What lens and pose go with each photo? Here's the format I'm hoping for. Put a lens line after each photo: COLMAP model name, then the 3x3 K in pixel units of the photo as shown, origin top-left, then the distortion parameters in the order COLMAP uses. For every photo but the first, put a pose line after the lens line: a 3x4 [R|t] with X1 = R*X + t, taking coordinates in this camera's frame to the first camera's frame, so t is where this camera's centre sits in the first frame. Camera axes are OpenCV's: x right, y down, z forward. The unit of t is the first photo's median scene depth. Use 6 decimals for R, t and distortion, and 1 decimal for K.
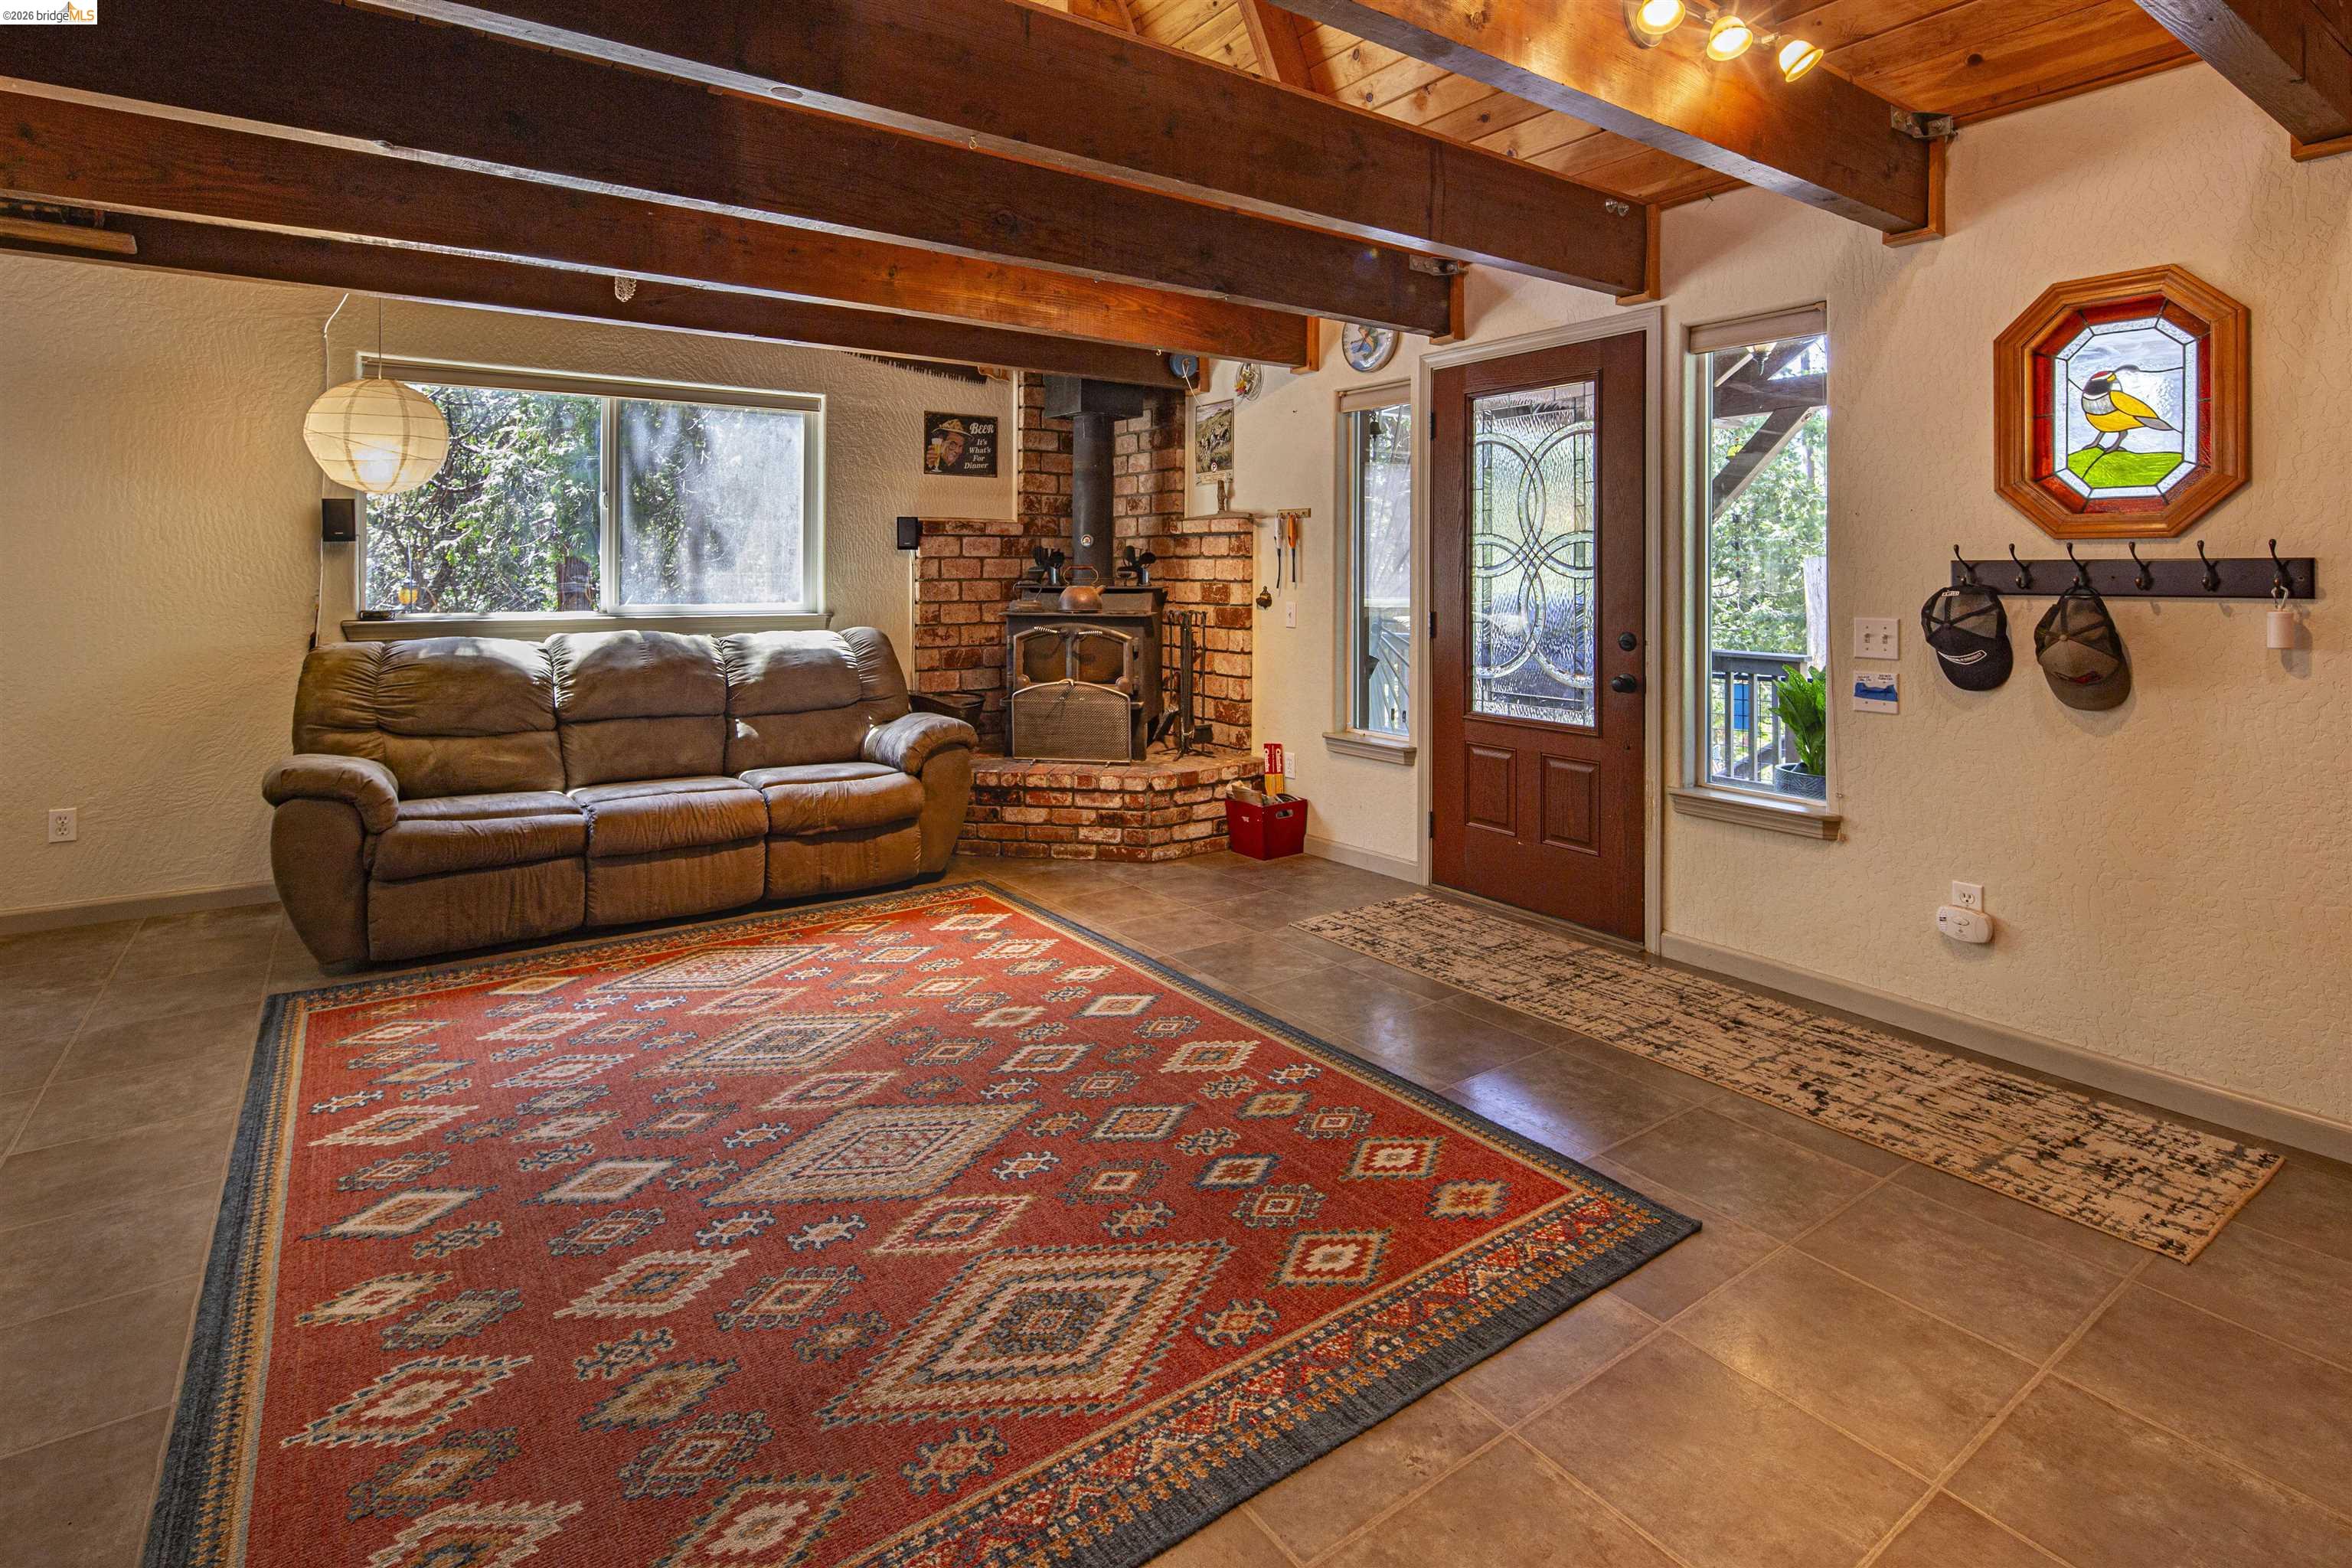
lens RADIAL K [[1091.2, 0, 1171.3], [0, 1091.2, 874.2], [0, 0, 1]] dist [0.003098, 0.000523]
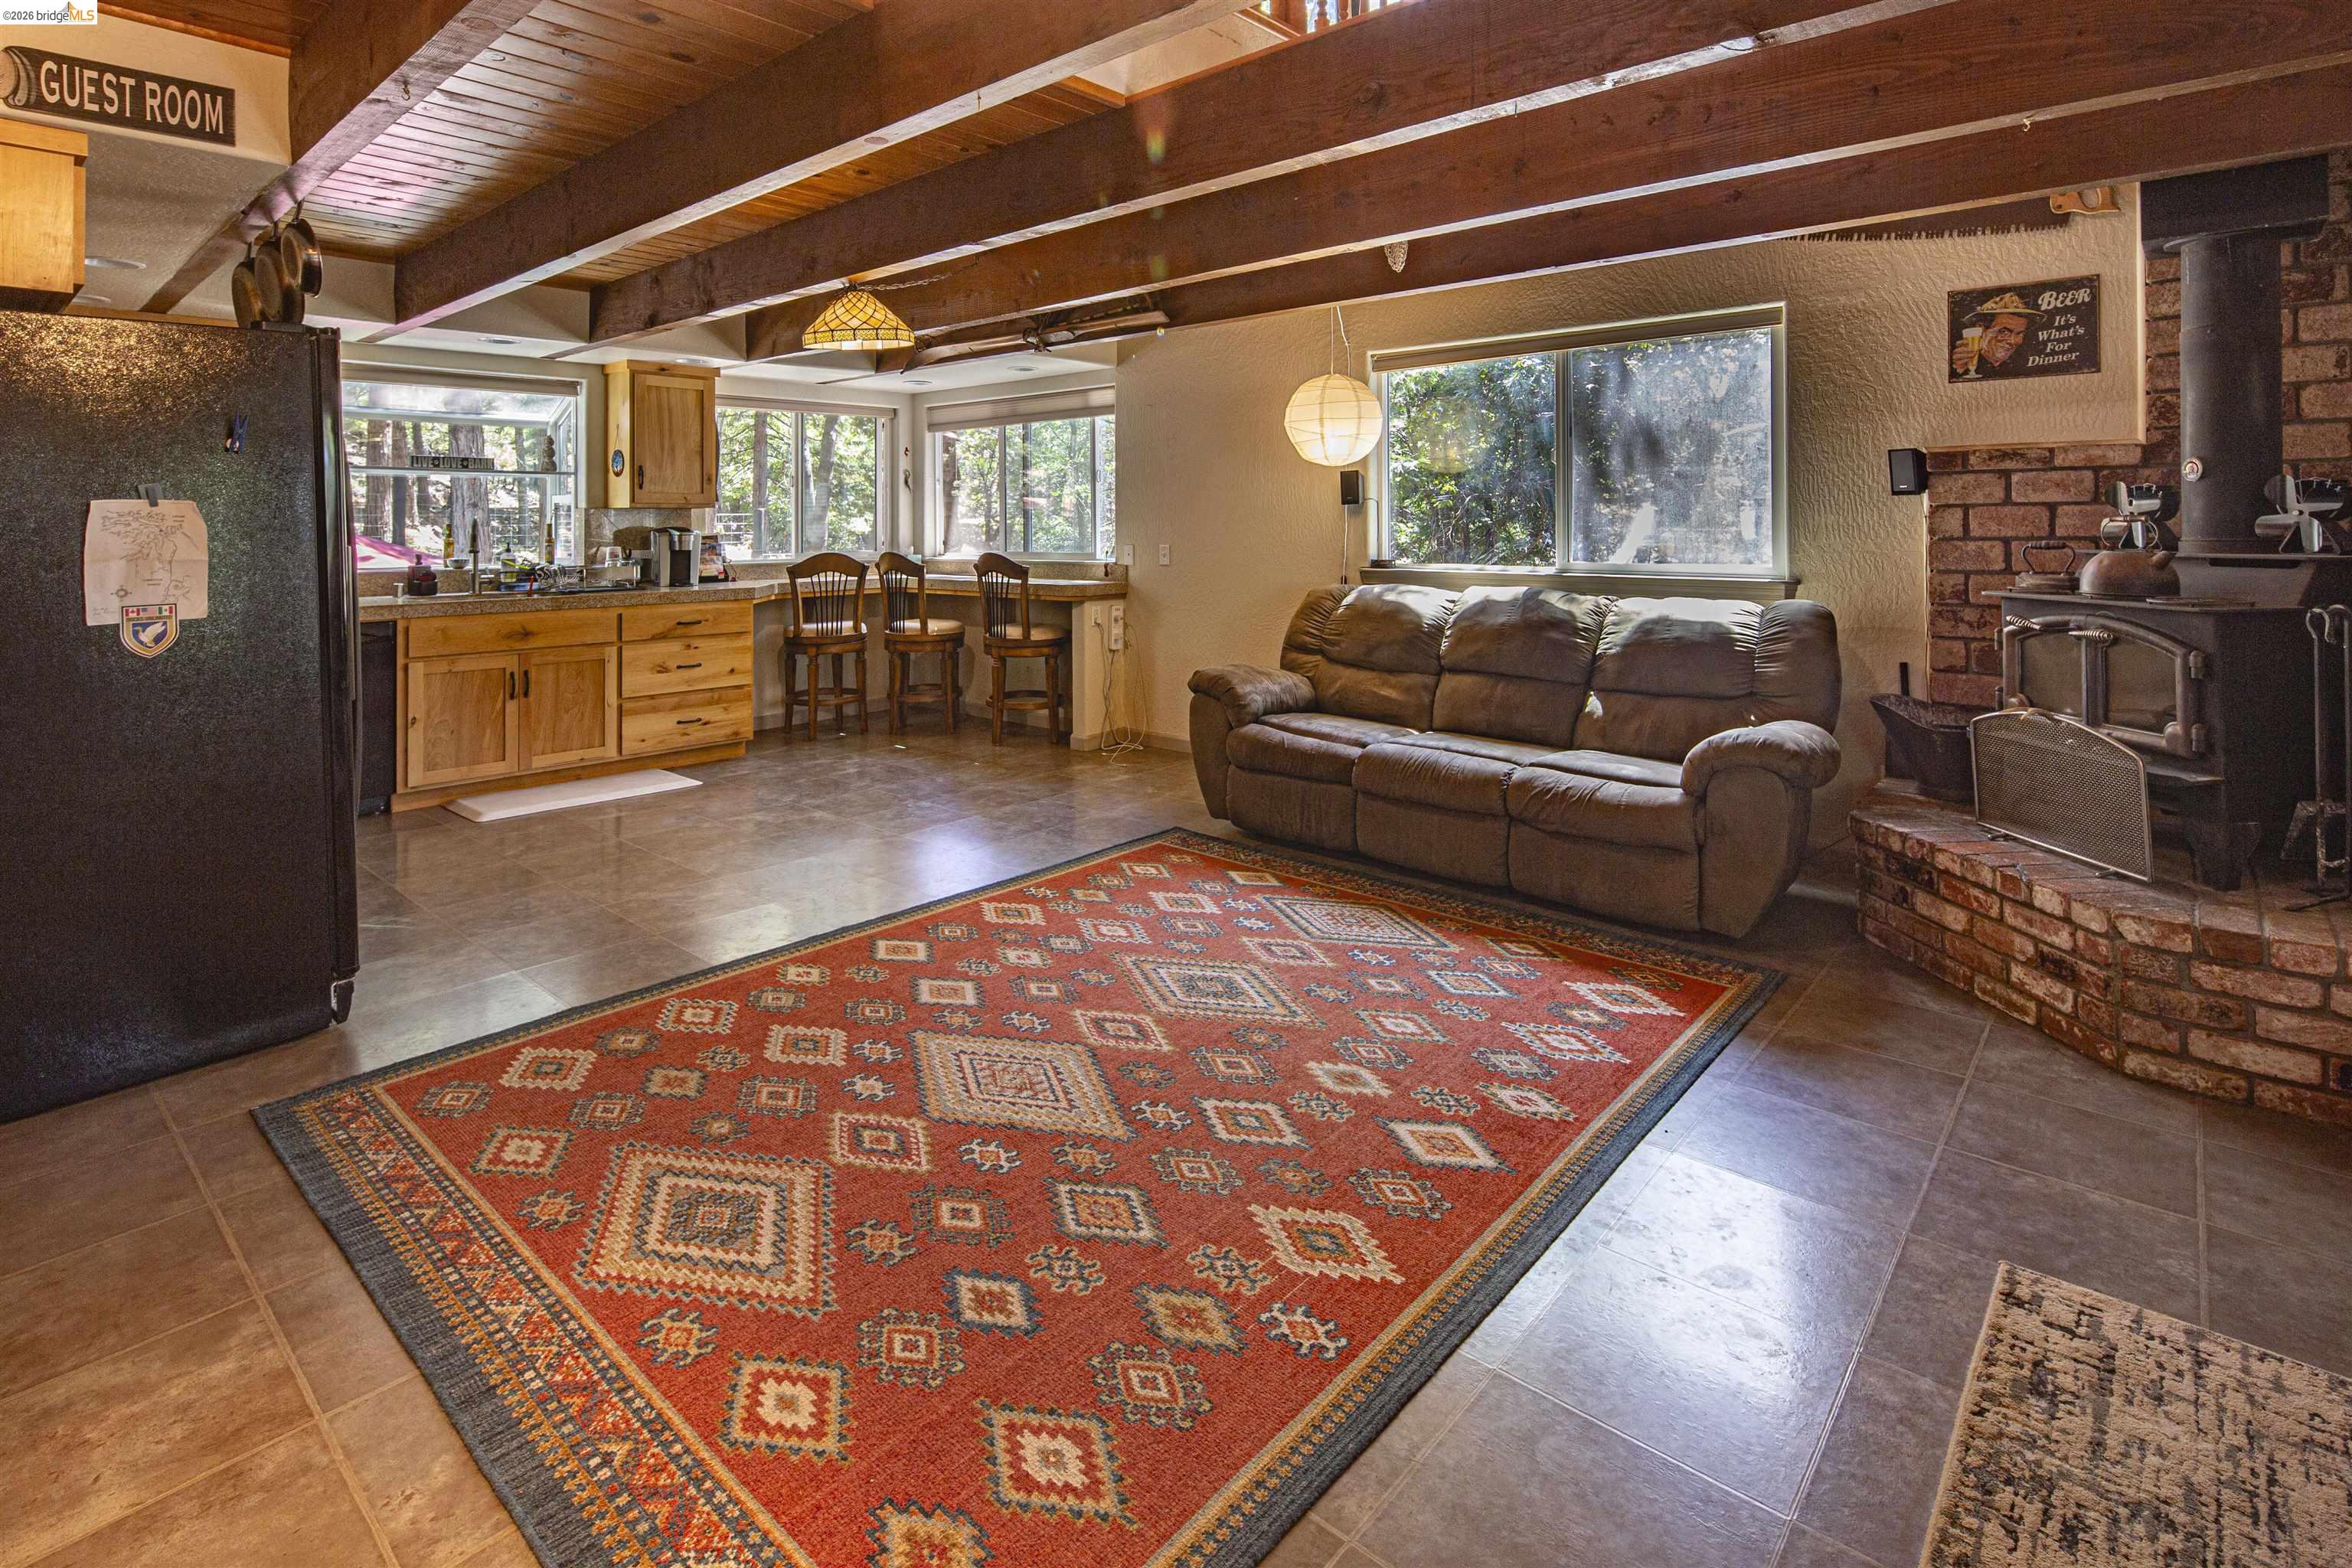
lens RADIAL K [[1140.9, 0, 1170.9], [0, 1140.9, 775.8], [0, 0, 1]] dist [0.000191, -0.000449]
pose [[0.223217, 0.208402, -0.952230, 0.750508], [-0.256114, 0.955095, 0.148992, -0.226924], [0.940521, 0.210622, 0.266569, 0.795748]]
